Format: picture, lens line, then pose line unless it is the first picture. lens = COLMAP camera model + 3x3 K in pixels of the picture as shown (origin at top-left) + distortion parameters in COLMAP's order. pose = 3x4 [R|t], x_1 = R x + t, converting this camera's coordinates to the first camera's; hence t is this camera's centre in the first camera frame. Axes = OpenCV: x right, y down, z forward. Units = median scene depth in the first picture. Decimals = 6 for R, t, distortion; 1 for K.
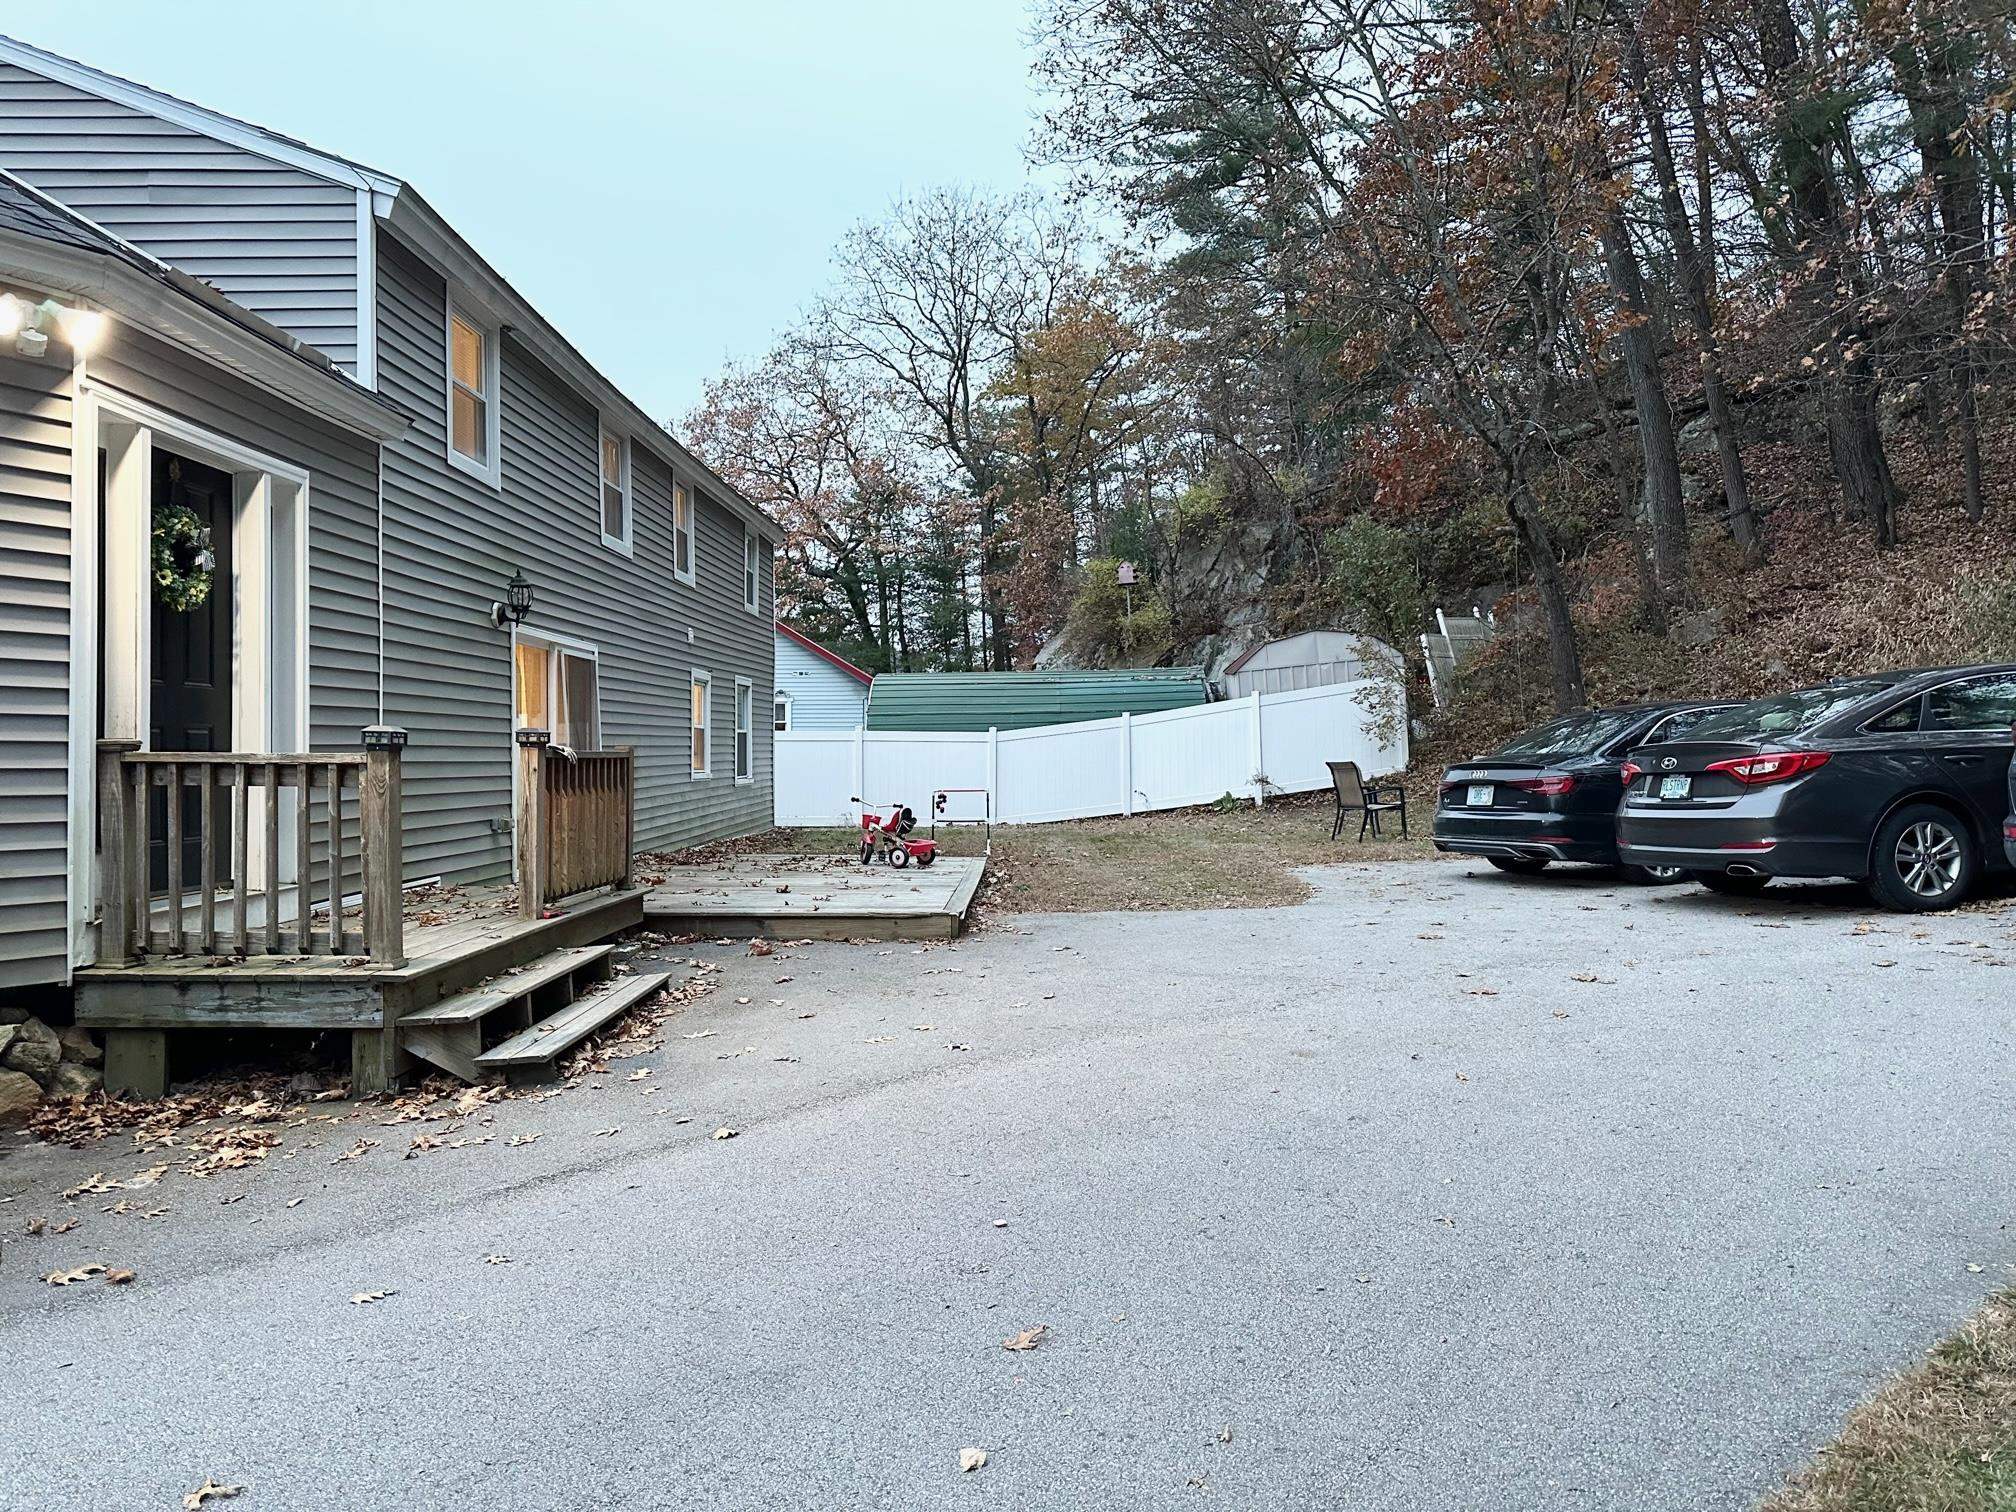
lens RADIAL K [[1432.2, 0, 1010.6], [0, 1432.2, 753.4], [0, 0, 1]] dist [-0.000069, -0.001435]
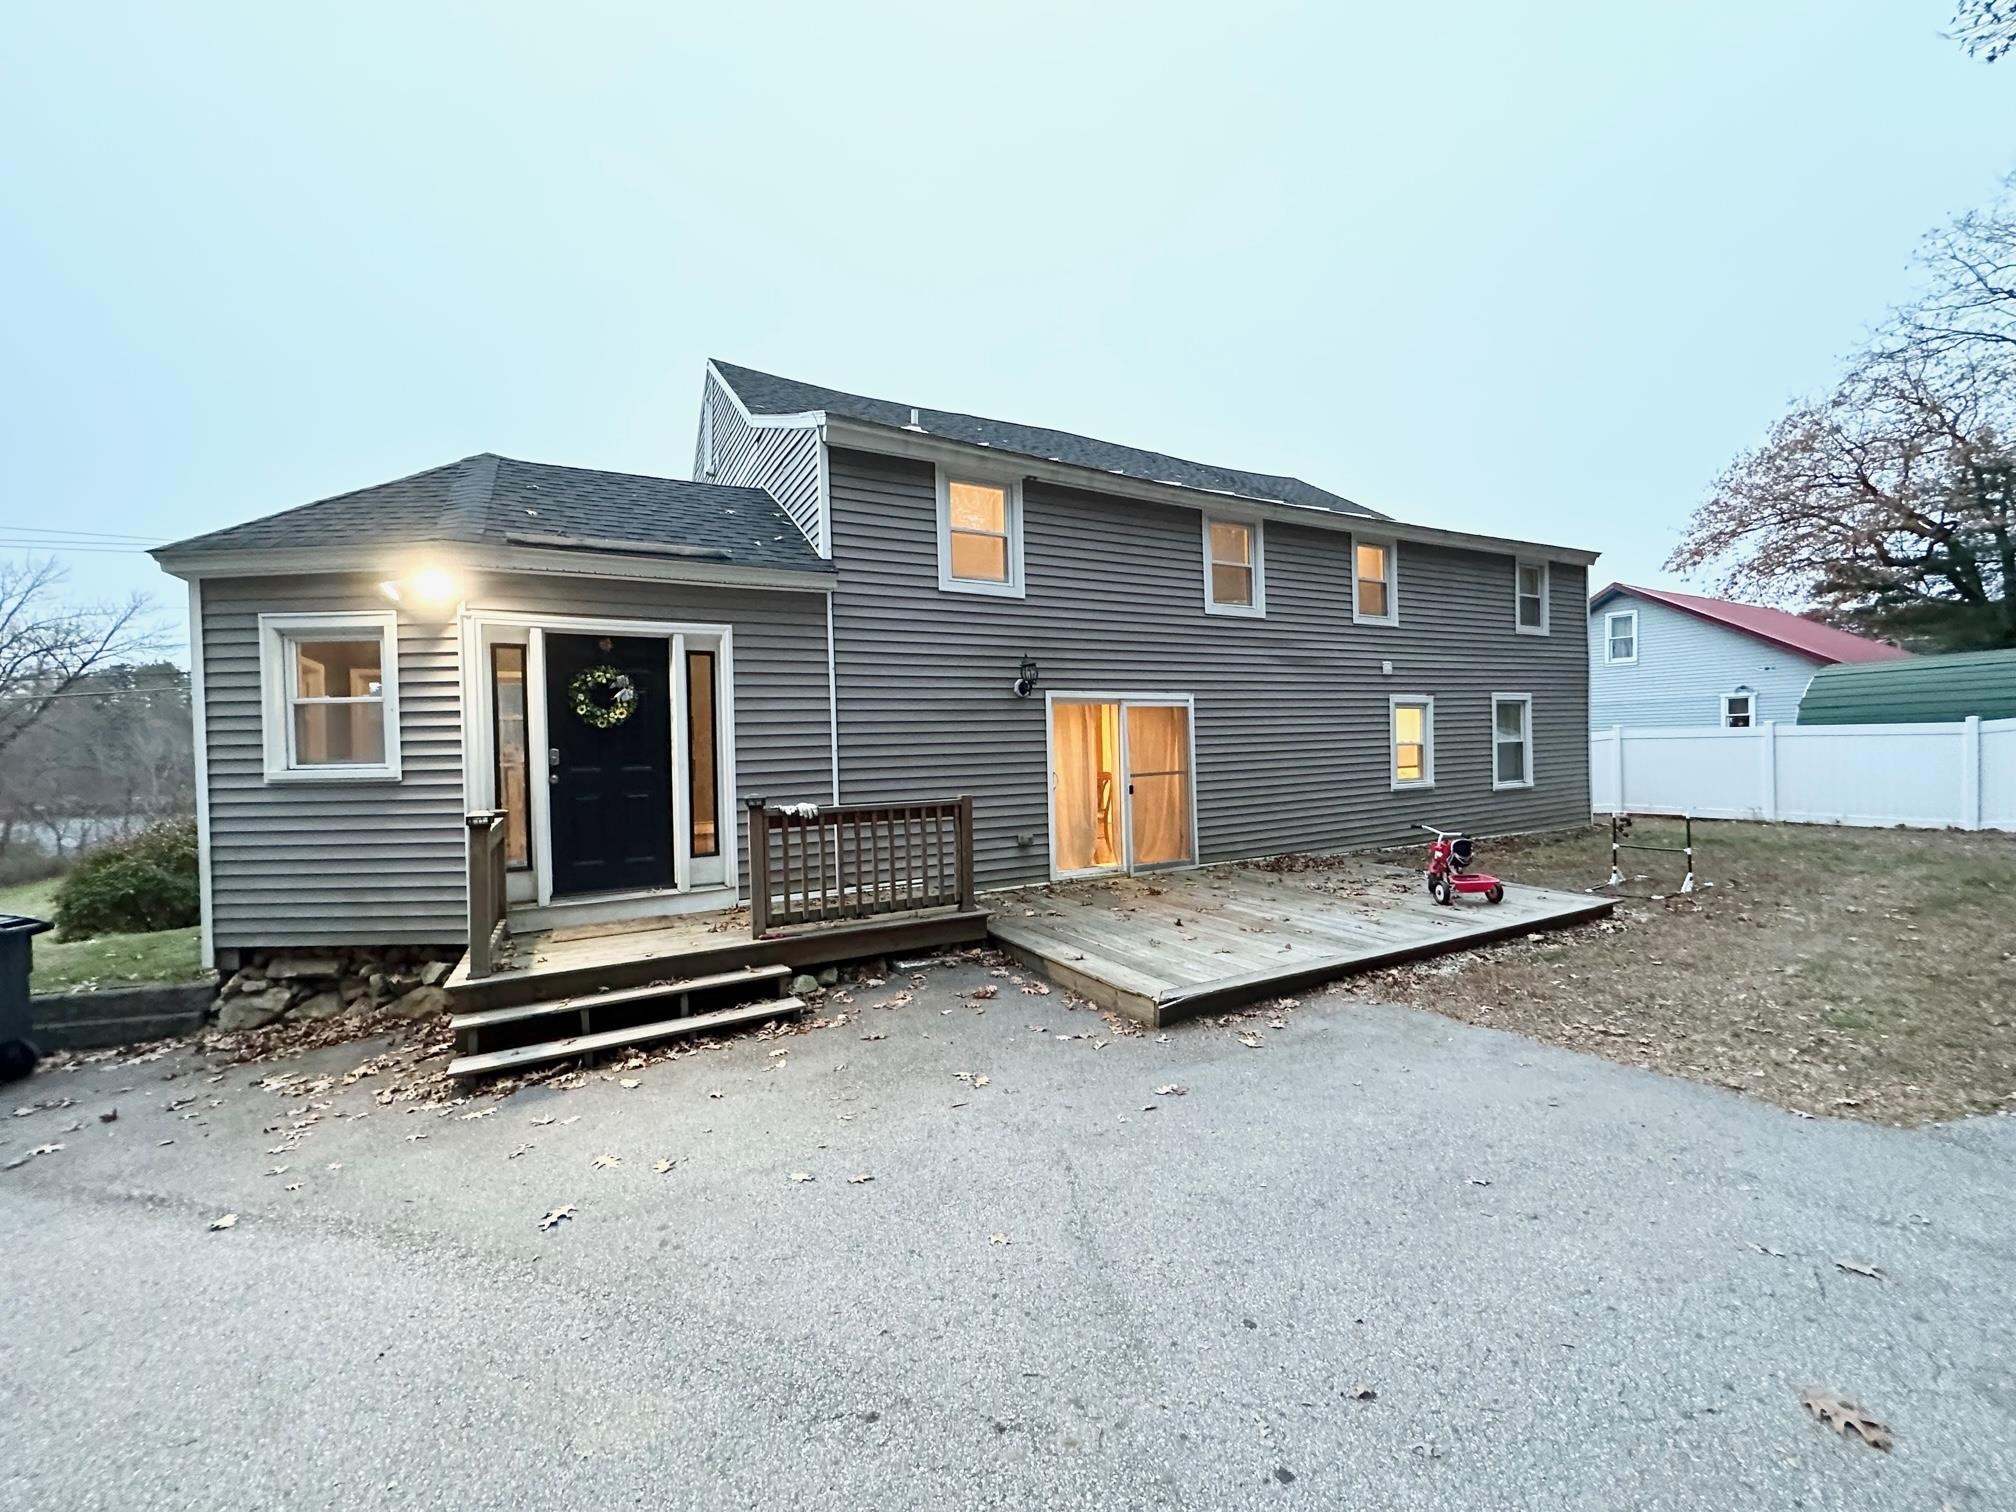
lens RADIAL K [[805.5, 0, 1007.4], [0, 805.5, 753.5], [0, 0, 1]] dist [-0.005999, -0.000382]
pose [[0.491895, 0.001275, -0.870654, 0.250809], [0.024876, 0.999570, 0.015518, -0.036420], [0.870299, -0.029291, 0.491652, 0.485312]]
